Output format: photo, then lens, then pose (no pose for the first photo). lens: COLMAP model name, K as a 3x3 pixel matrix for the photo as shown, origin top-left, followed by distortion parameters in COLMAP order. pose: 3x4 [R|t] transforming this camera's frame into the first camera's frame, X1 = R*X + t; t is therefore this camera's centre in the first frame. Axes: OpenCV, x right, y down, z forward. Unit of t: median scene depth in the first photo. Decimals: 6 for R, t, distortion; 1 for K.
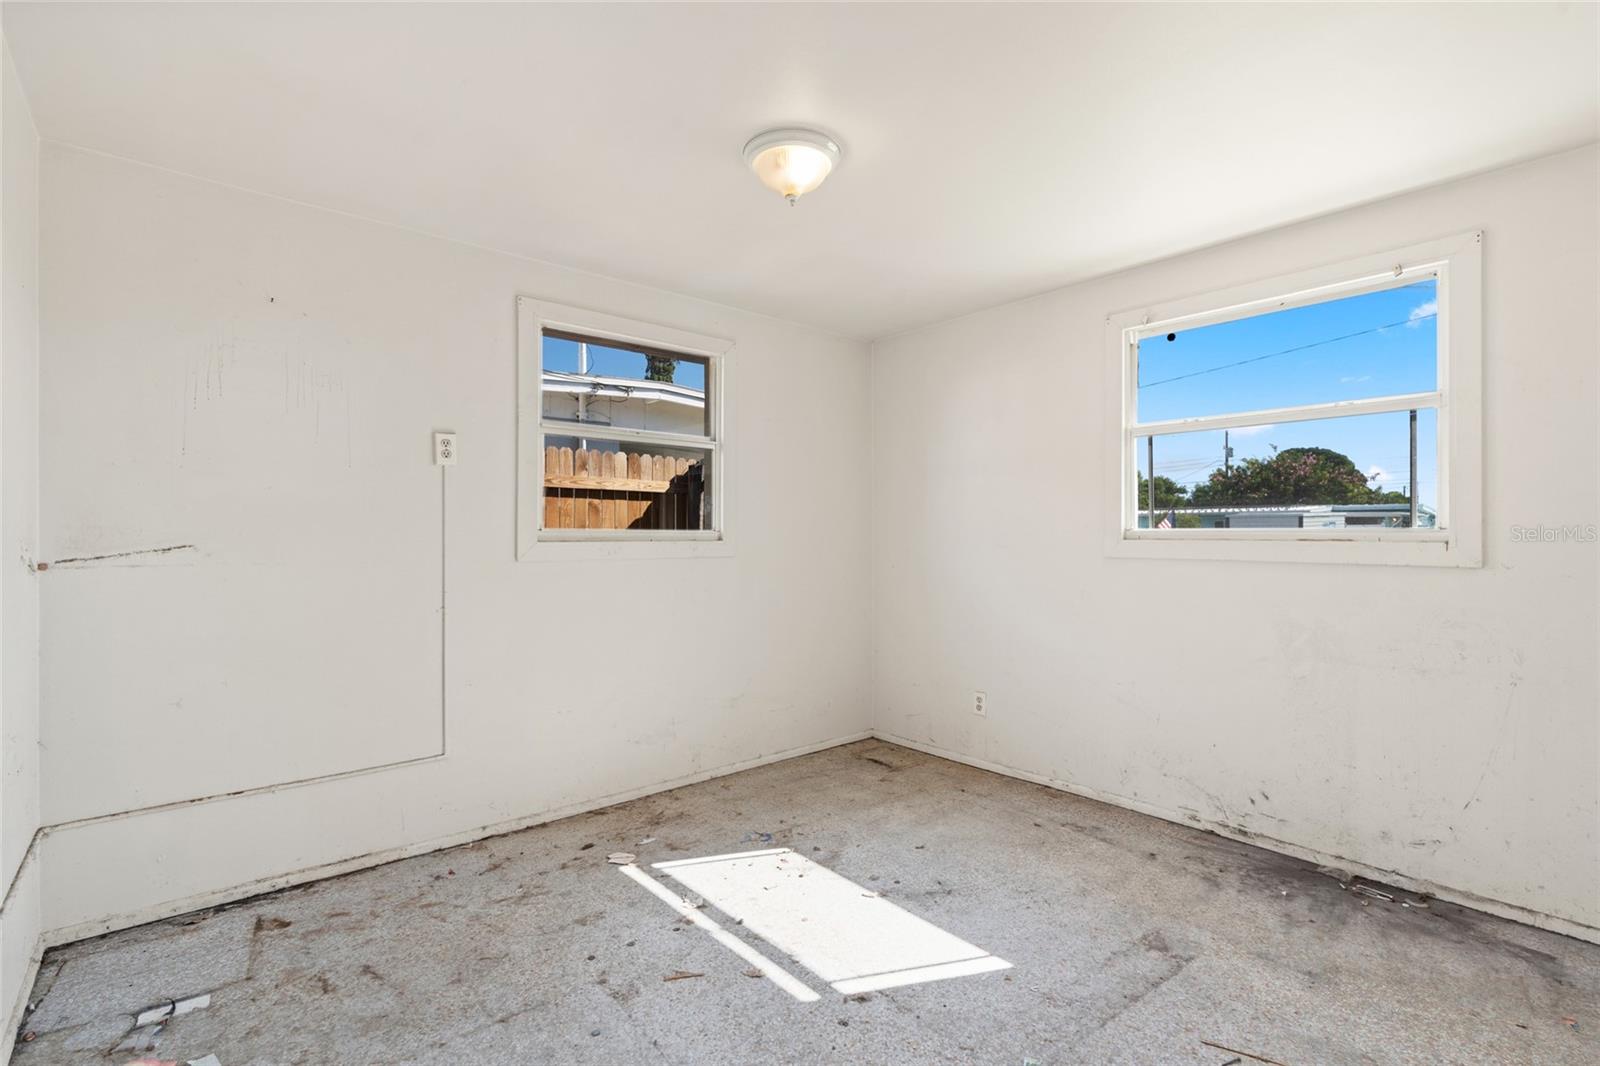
lens RADIAL K [[728.4, 0, 799.2], [0, 728.4, 537.8], [0, 0, 1]] dist [-0.012673, 0.004749]
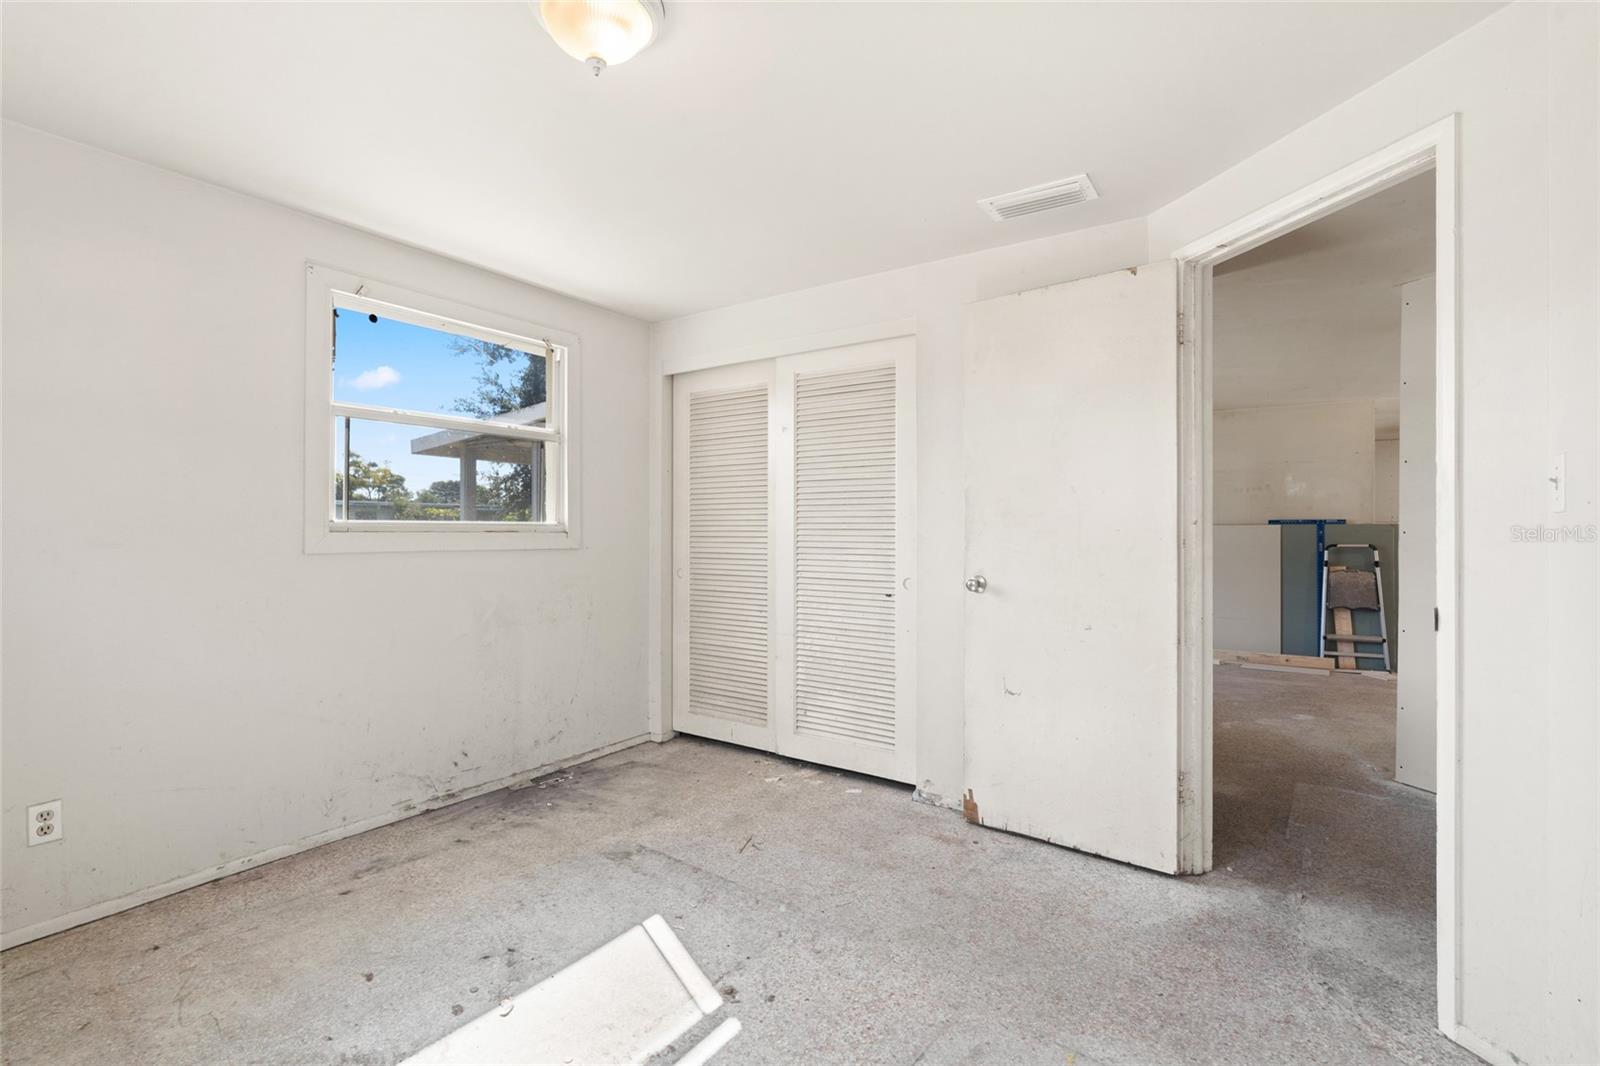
lens RADIAL K [[728.4, 0, 799.1], [0, 728.4, 530.8], [0, 0, 1]] dist [-0.012673, 0.004749]
pose [[-0.251696, -0.004545, 0.967796, -0.688822], [0.000753, 0.999988, 0.004892, -0.004026], [-0.967806, 0.001960, -0.251690, 0.883678]]
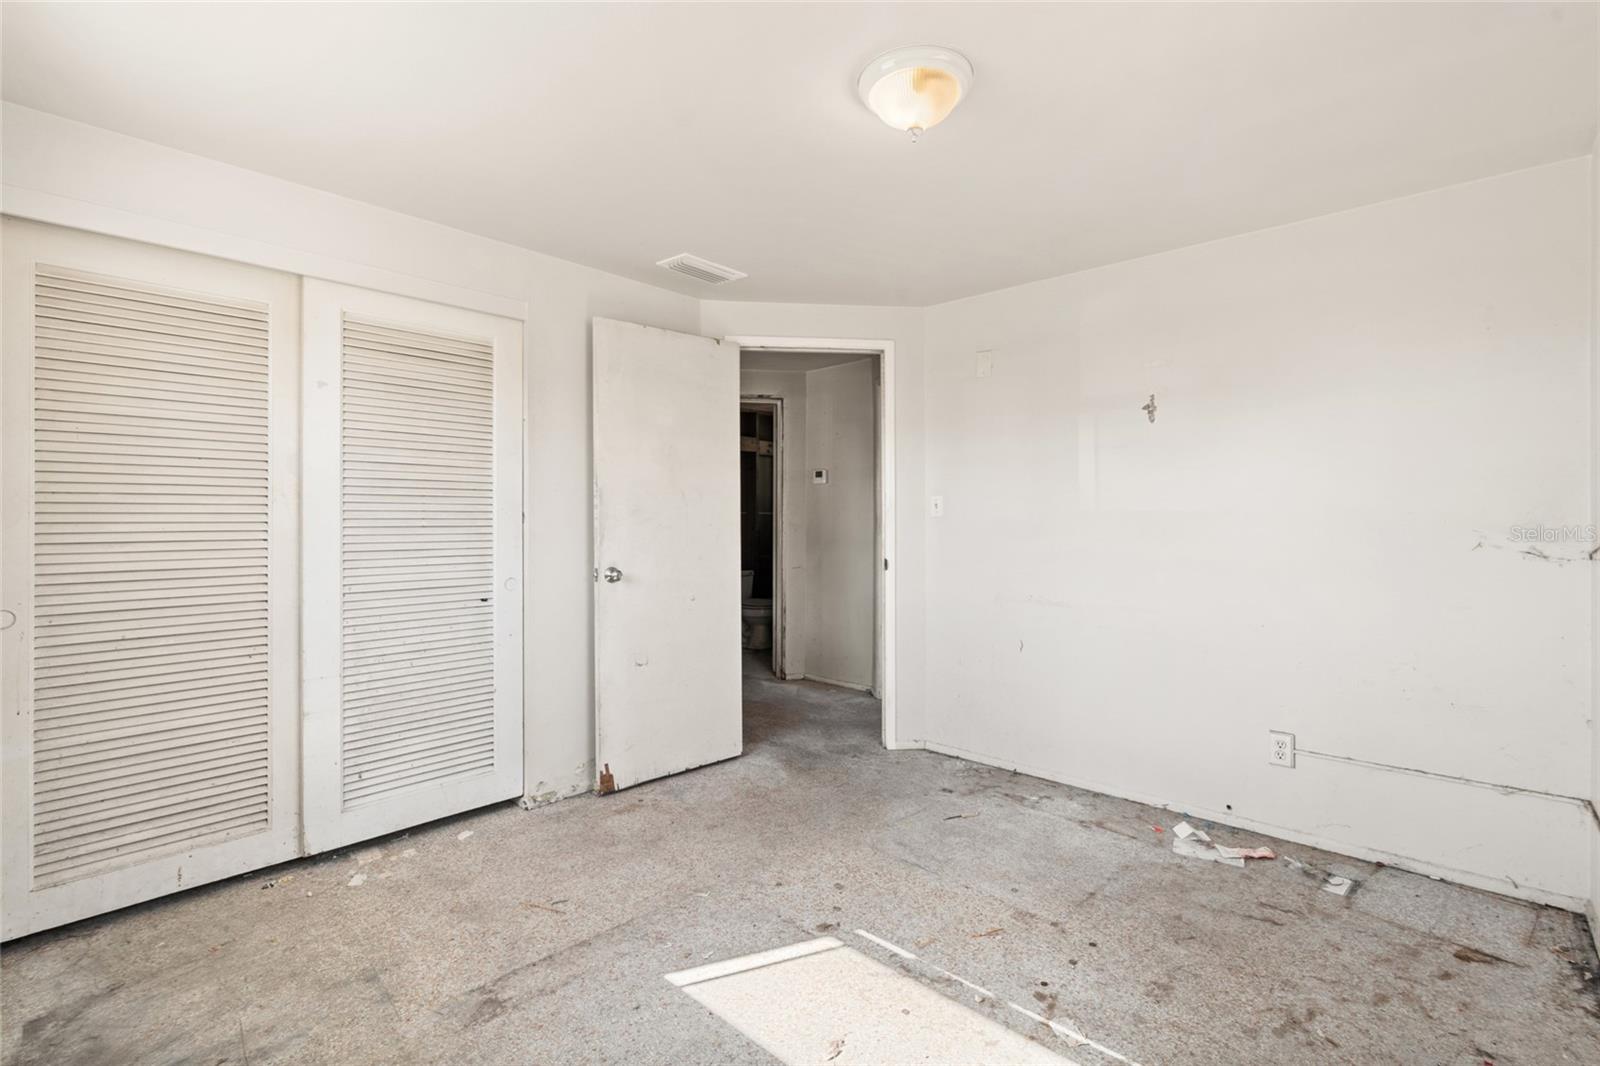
lens RADIAL K [[728.4, 0, 797.2], [0, 728.4, 516.4], [0, 0, 1]] dist [-0.012673, 0.004749]
pose [[-0.993942, -0.000123, -0.109903, 0.196724], [-0.000056, 1.000000, -0.000619, -0.015256], [0.109903, -0.000609, -0.993942, 1.639696]]
